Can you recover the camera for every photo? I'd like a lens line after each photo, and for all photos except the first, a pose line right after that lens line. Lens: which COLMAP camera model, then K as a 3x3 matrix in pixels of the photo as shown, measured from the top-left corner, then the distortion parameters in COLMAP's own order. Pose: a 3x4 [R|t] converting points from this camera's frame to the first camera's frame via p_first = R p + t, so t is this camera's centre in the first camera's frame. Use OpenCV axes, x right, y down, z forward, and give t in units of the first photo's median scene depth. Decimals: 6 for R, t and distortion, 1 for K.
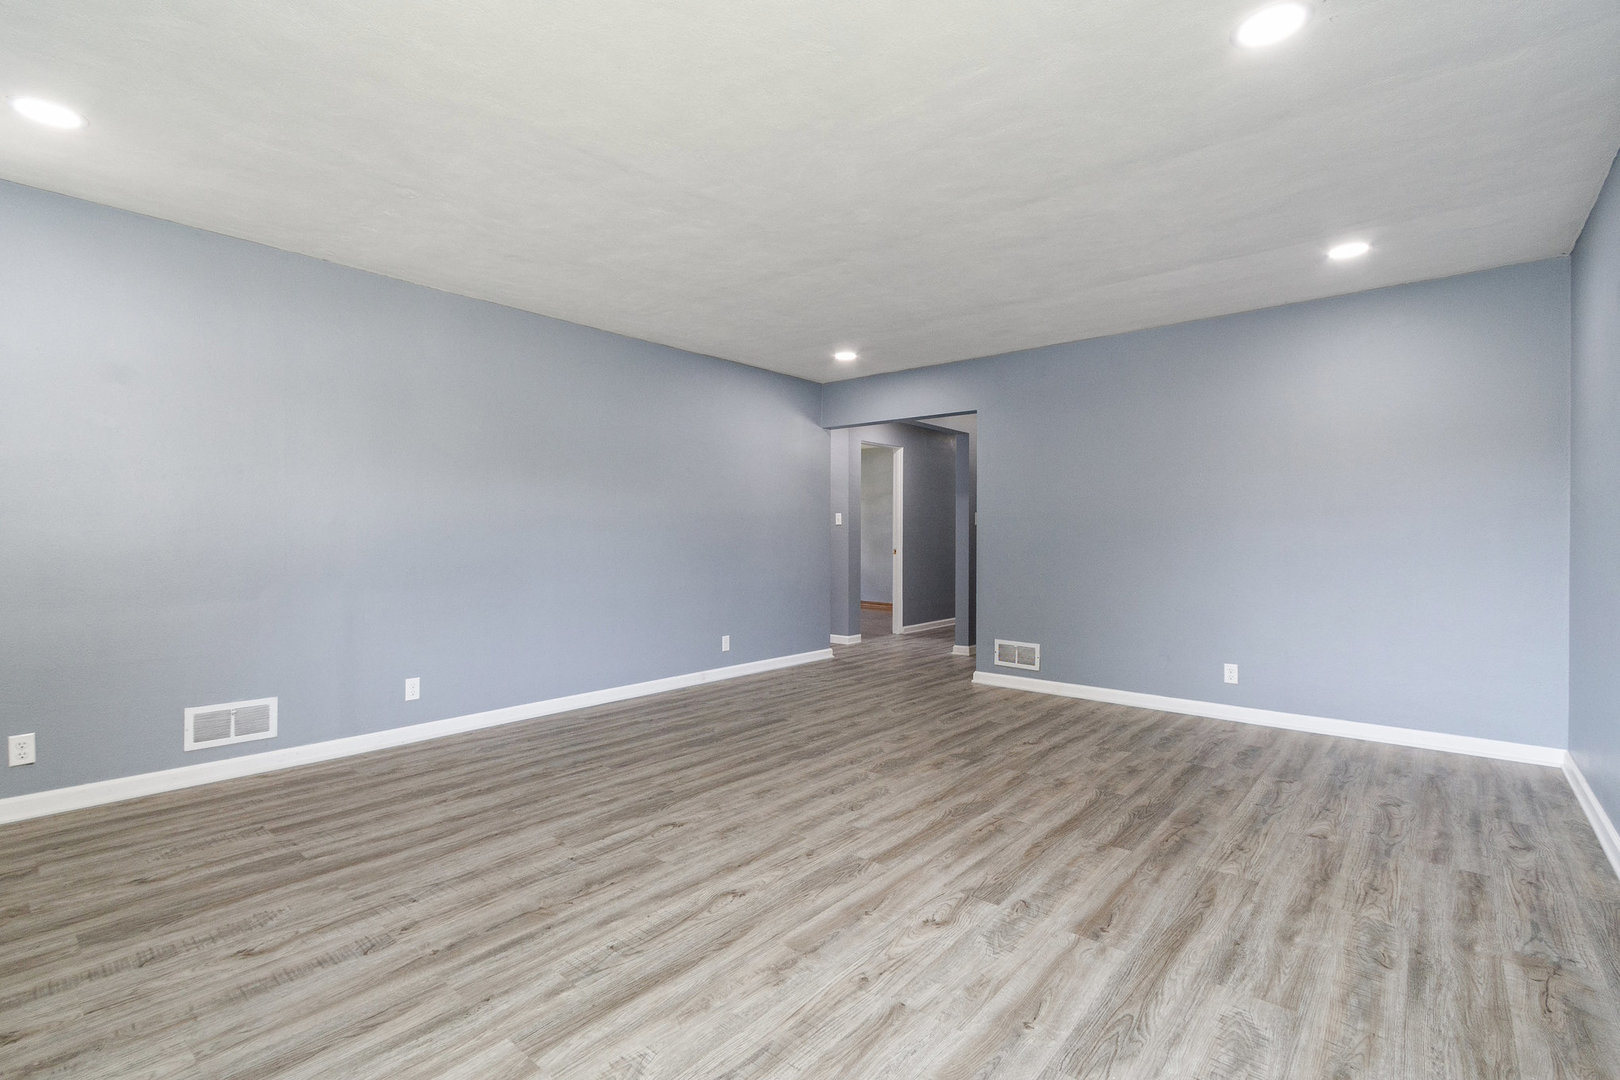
lens RADIAL K [[743.4, 0, 799.5], [0, 743.4, 544.4], [0, 0, 1]] dist [0.003509, -0.000226]
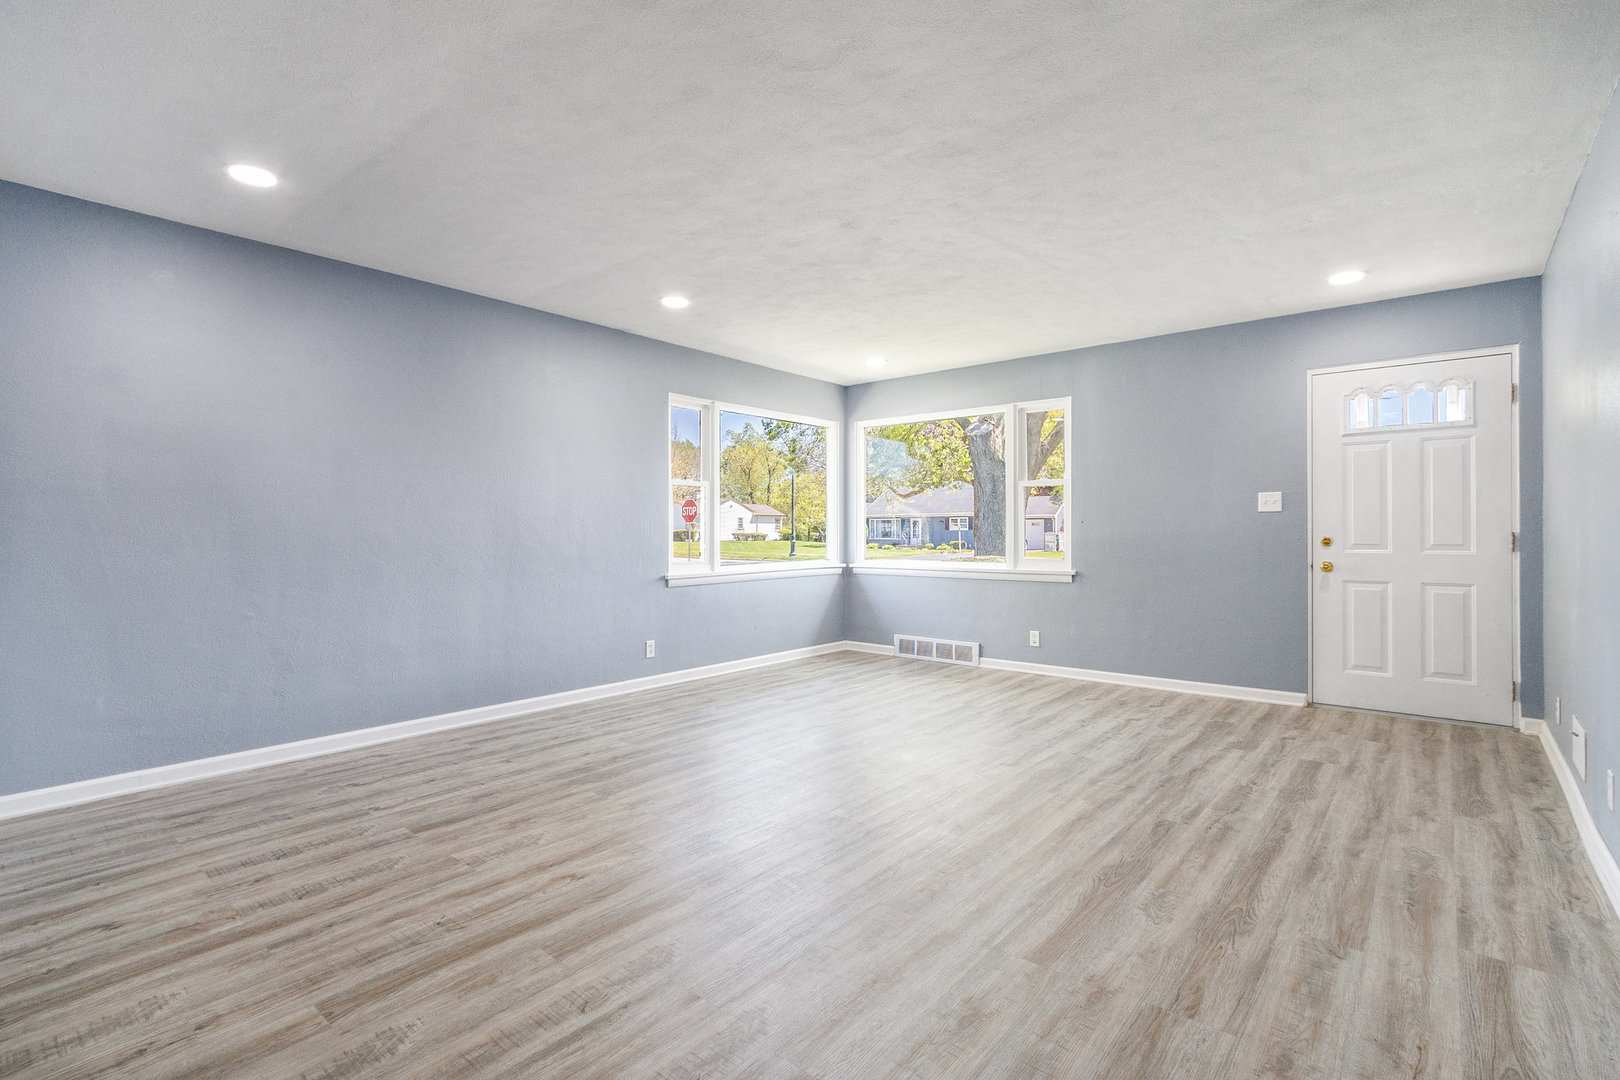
lens RADIAL K [[743.4, 0, 810.0], [0, 743.4, 530.7], [0, 0, 1]] dist [0.003509, -0.000226]
pose [[-0.999912, -0.001944, -0.013102, 0.174364], [-0.002081, 0.999943, 0.010465, -0.023451], [0.013081, 0.010492, -0.999859, 2.179031]]
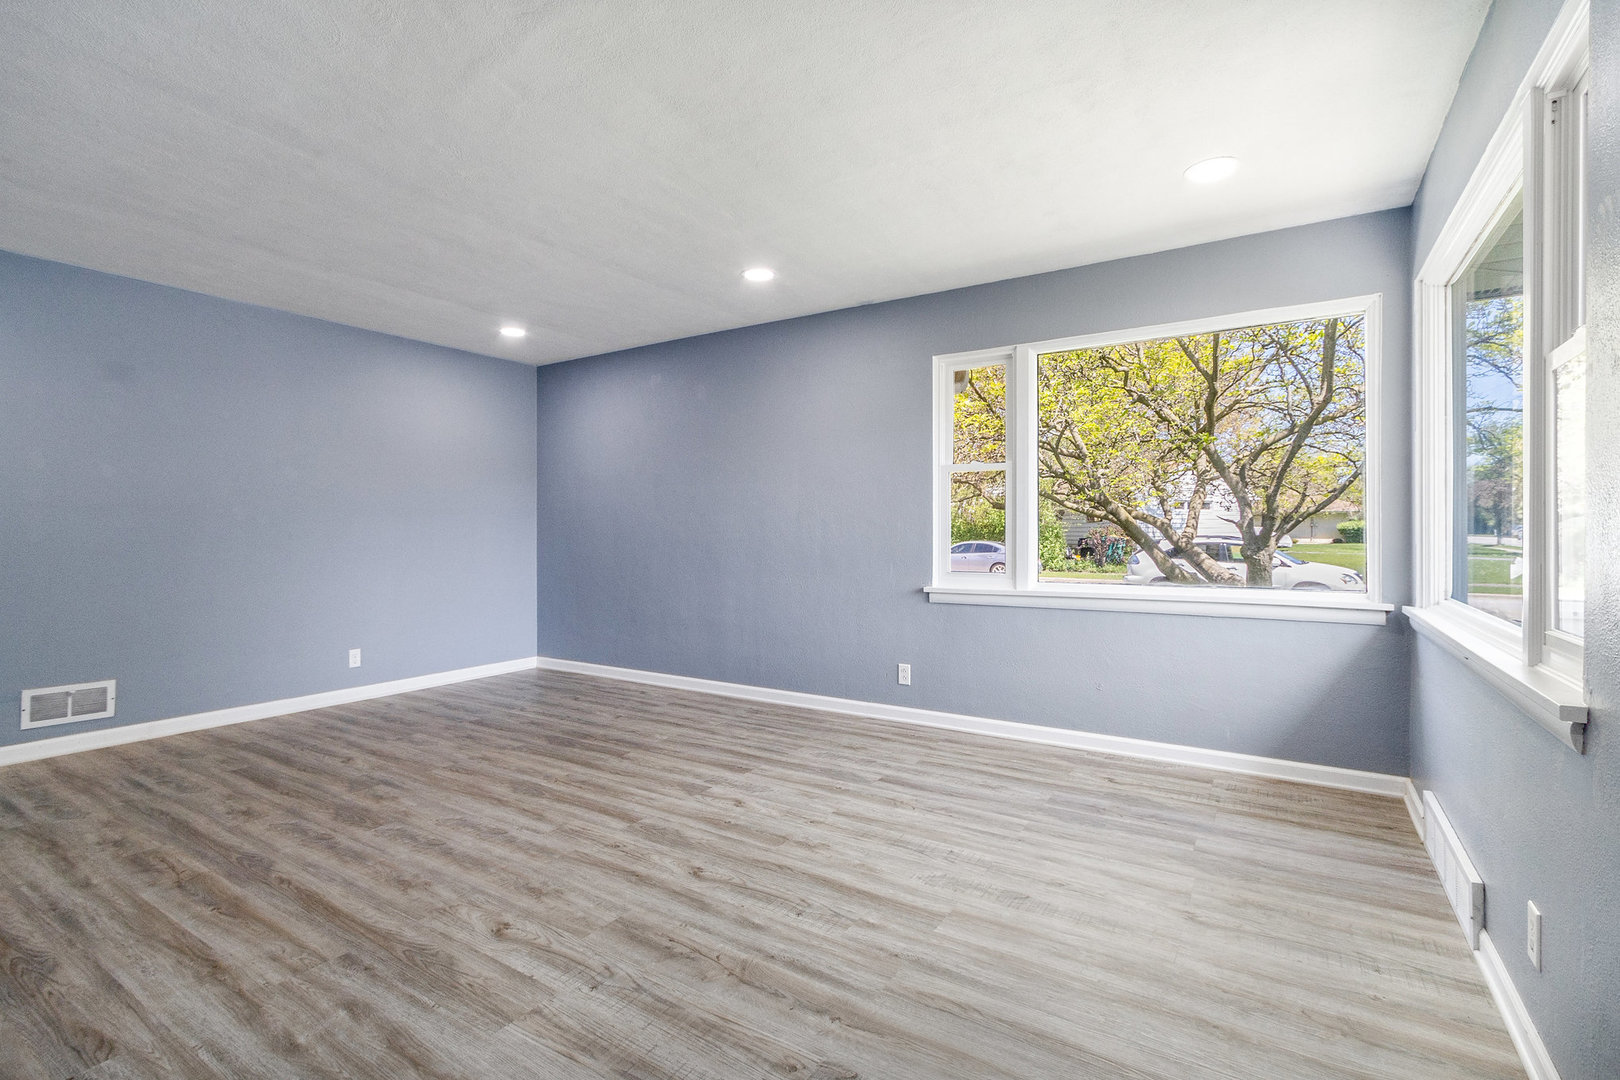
lens RADIAL K [[743.4, 0, 799.9], [0, 743.4, 535.7], [0, 0, 1]] dist [0.003509, -0.000226]
pose [[-0.142222, -0.008194, 0.989801, -0.909129], [0.011158, 0.999889, 0.009881, -0.012868], [-0.989772, 0.012449, -0.142114, 0.790695]]
